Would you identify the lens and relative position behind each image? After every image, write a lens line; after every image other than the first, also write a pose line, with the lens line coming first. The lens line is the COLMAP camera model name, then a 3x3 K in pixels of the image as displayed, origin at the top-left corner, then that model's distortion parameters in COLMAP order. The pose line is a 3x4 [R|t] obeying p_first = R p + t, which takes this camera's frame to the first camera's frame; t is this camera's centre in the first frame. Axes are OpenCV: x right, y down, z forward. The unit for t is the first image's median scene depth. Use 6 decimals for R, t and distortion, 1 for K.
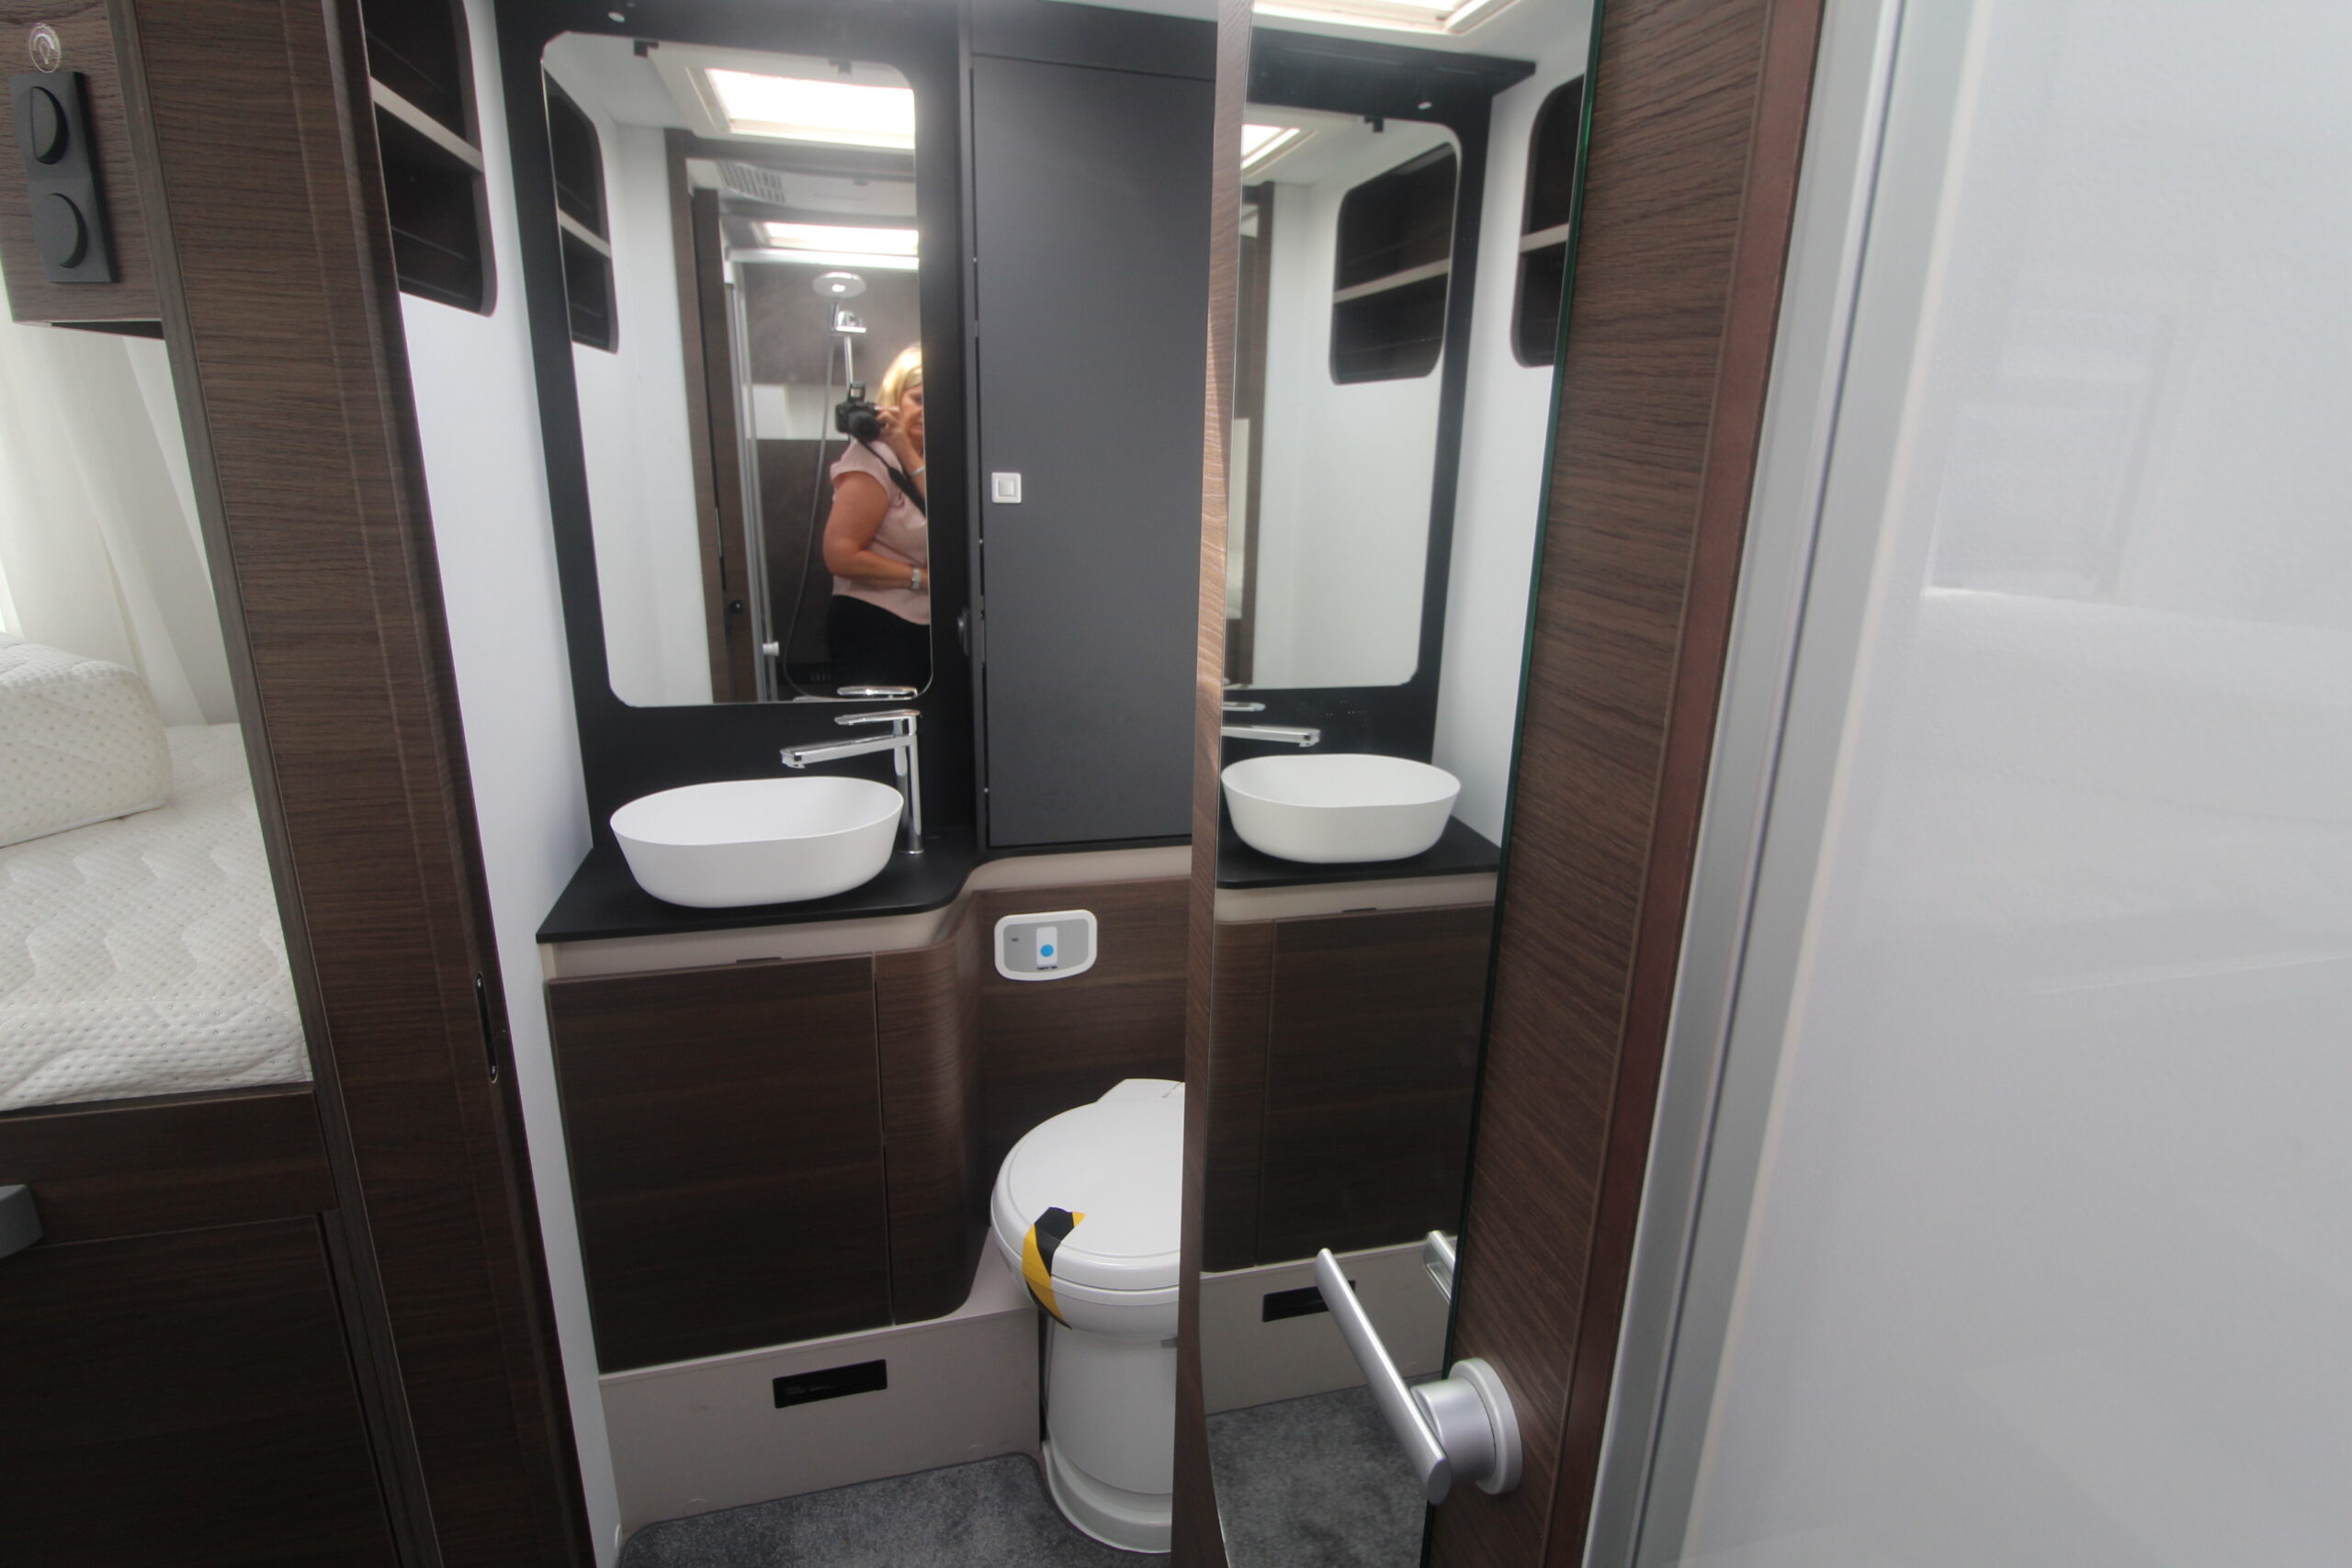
lens RADIAL K [[1145.0, 0, 1192.9], [0, 1145.0, 766.7], [0, 0, 1]] dist [-0.002697, -0.011680]
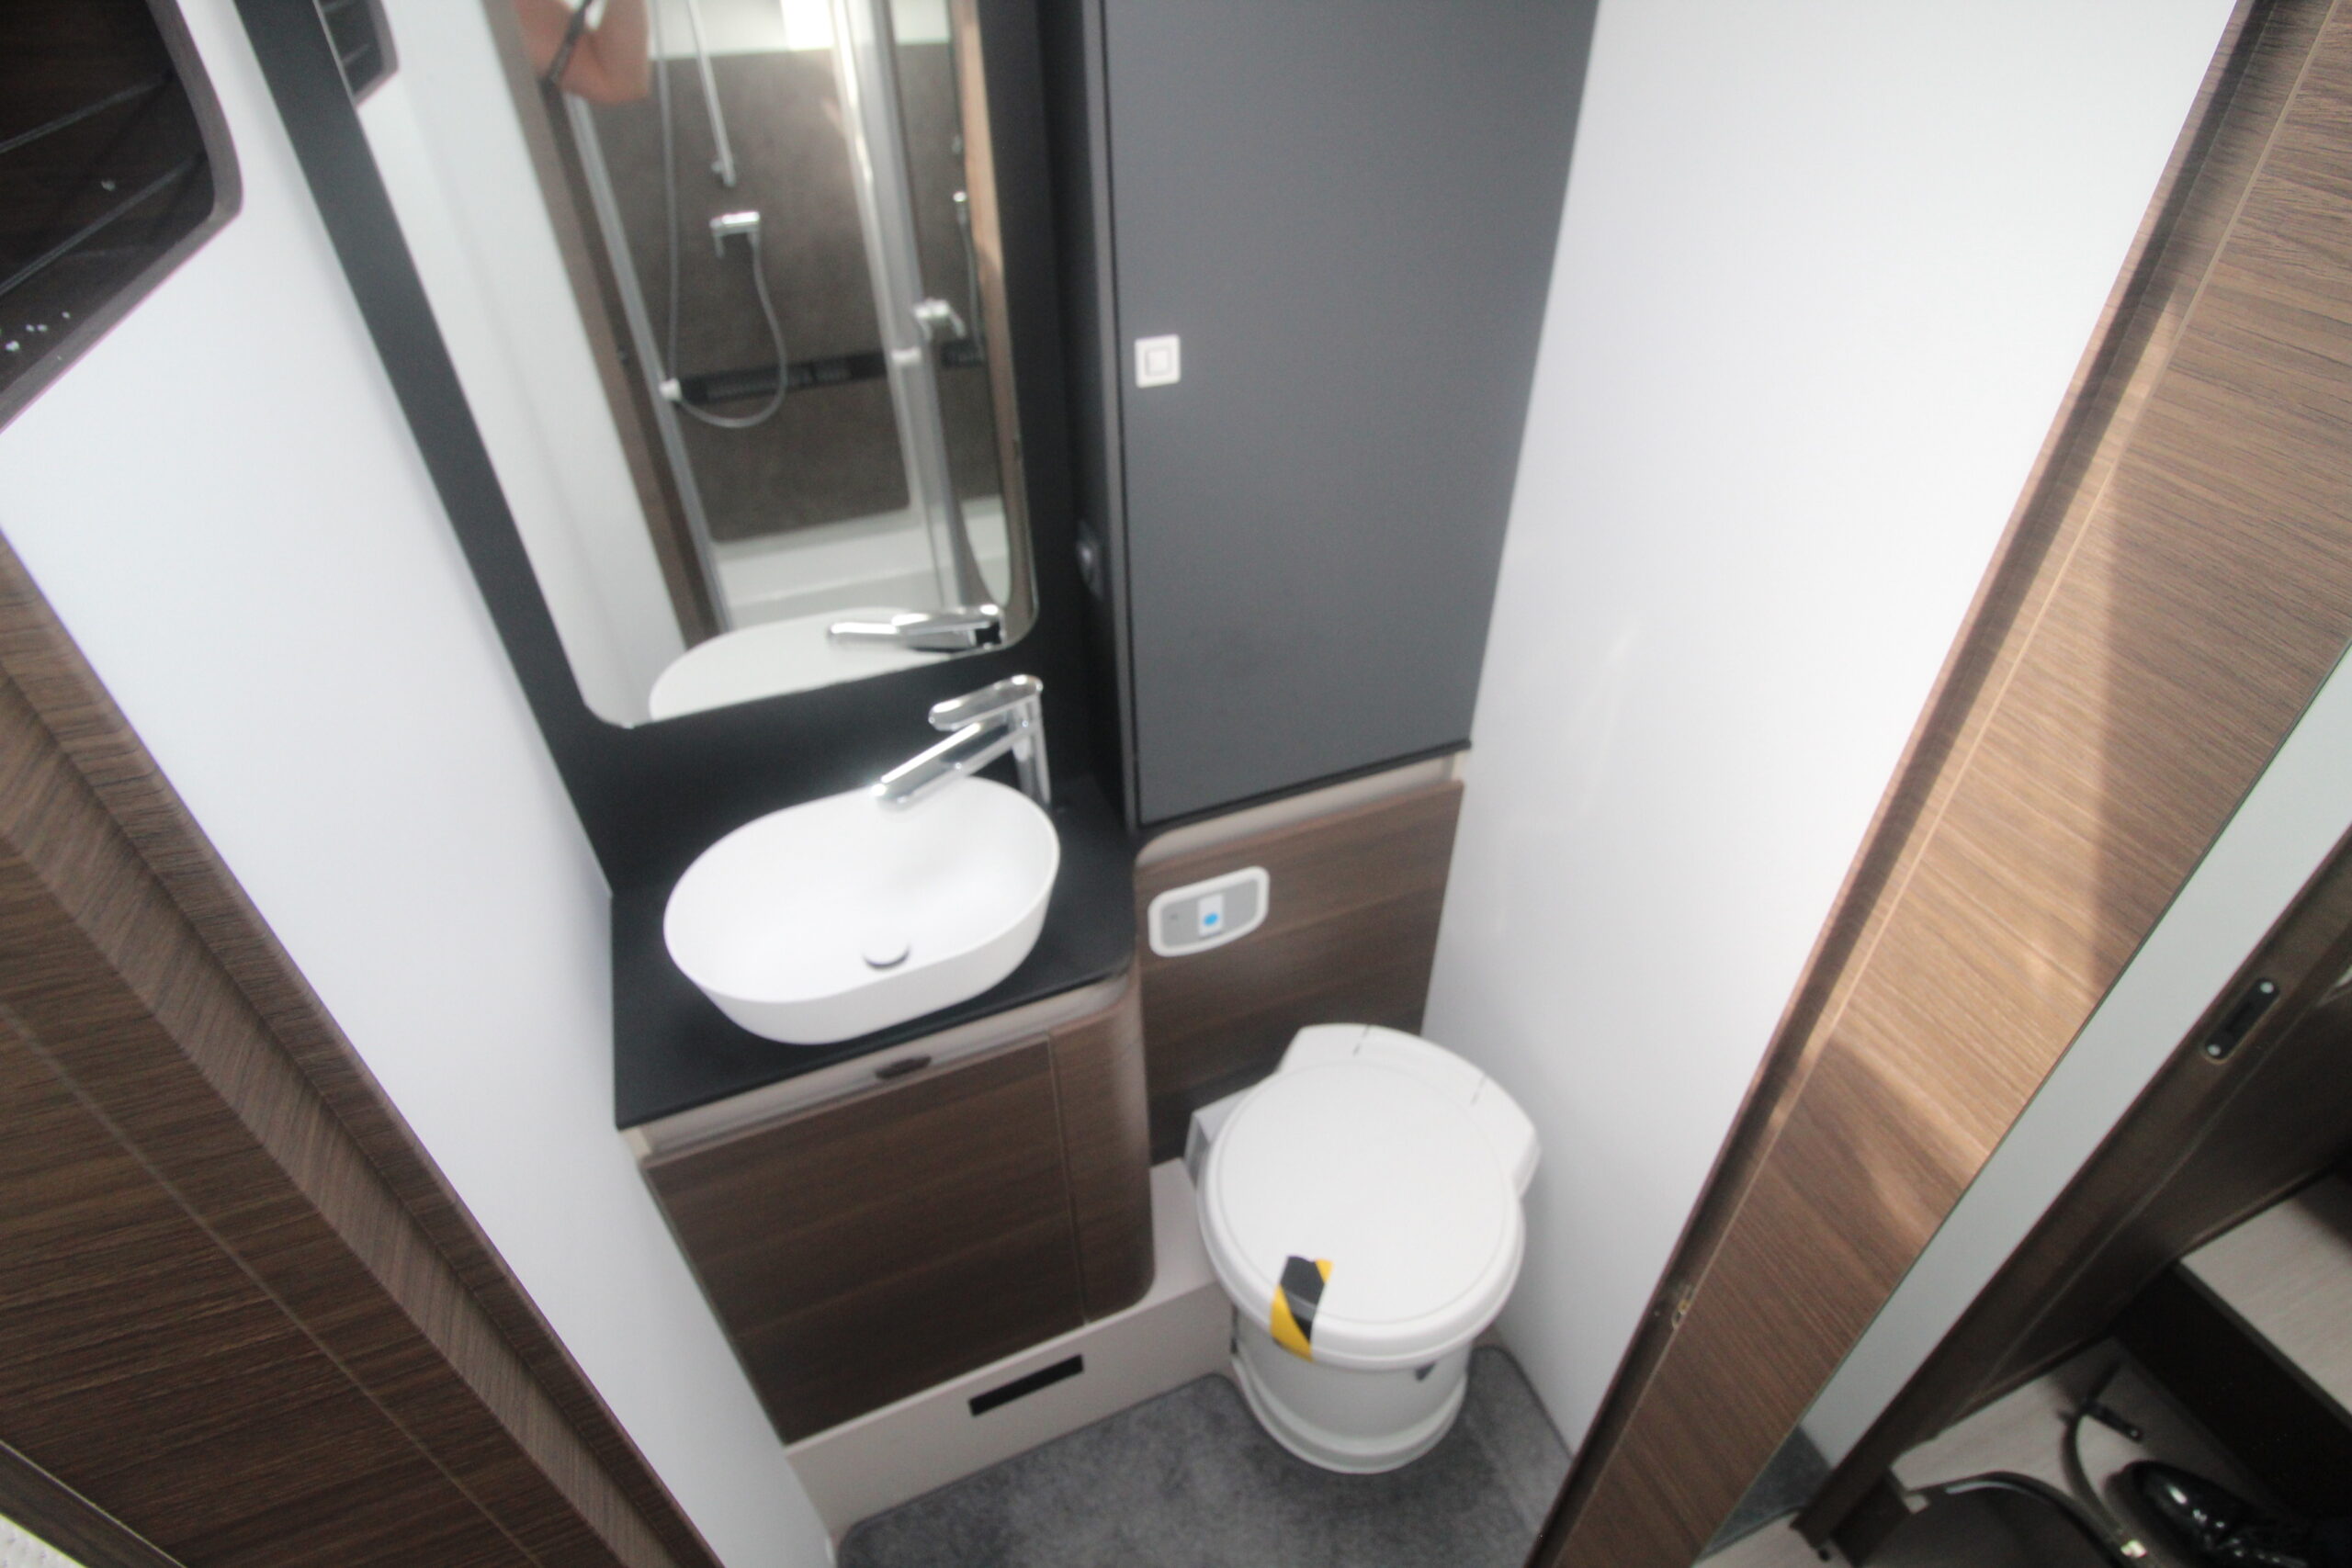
lens RADIAL K [[1145.0, 0, 1192.9], [0, 1145.0, 766.7], [0, 0, 1]] dist [-0.002697, -0.011680]
pose [[0.991369, -0.102717, 0.081466, -0.209130], [0.065474, 0.926268, 0.371135, -0.258471], [-0.113582, -0.362598, 0.924998, 0.312347]]
